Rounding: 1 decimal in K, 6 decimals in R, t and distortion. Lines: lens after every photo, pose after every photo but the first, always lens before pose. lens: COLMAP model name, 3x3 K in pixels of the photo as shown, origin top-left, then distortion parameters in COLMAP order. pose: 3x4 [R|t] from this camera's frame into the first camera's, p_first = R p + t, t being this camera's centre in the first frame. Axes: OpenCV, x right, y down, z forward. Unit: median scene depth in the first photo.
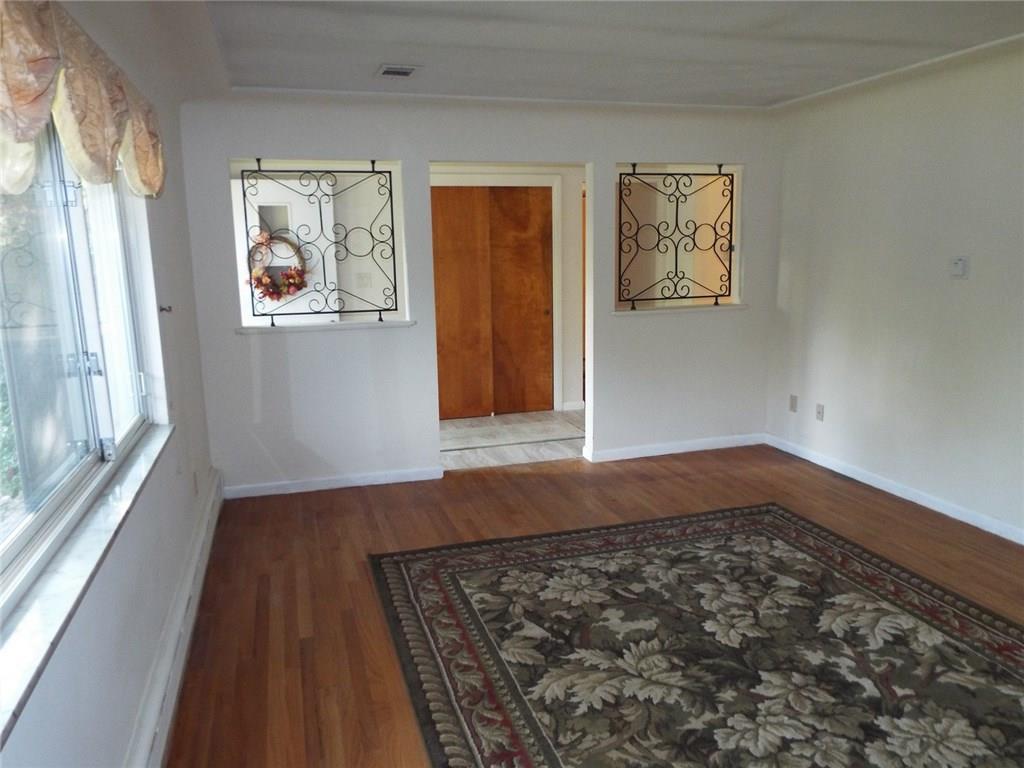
lens RADIAL K [[754.8, 0, 508.2], [0, 754.8, 376.8], [0, 0, 1]] dist [-0.020894, 0.029568]
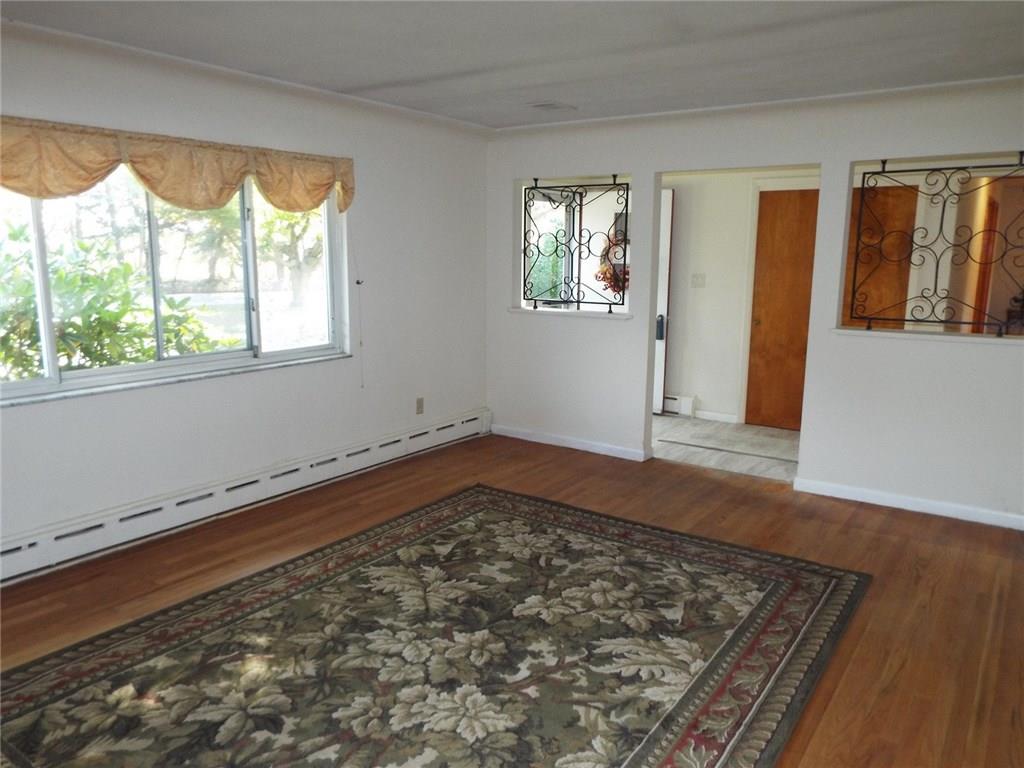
lens RADIAL K [[754.8, 0, 507.4], [0, 754.8, 384.3], [0, 0, 1]] dist [-0.020894, 0.029568]
pose [[0.613712, 0.163648, -0.772384, 0.948863], [-0.155881, 0.984141, 0.084656, -0.058542], [0.773989, 0.068446, 0.629489, 0.231841]]
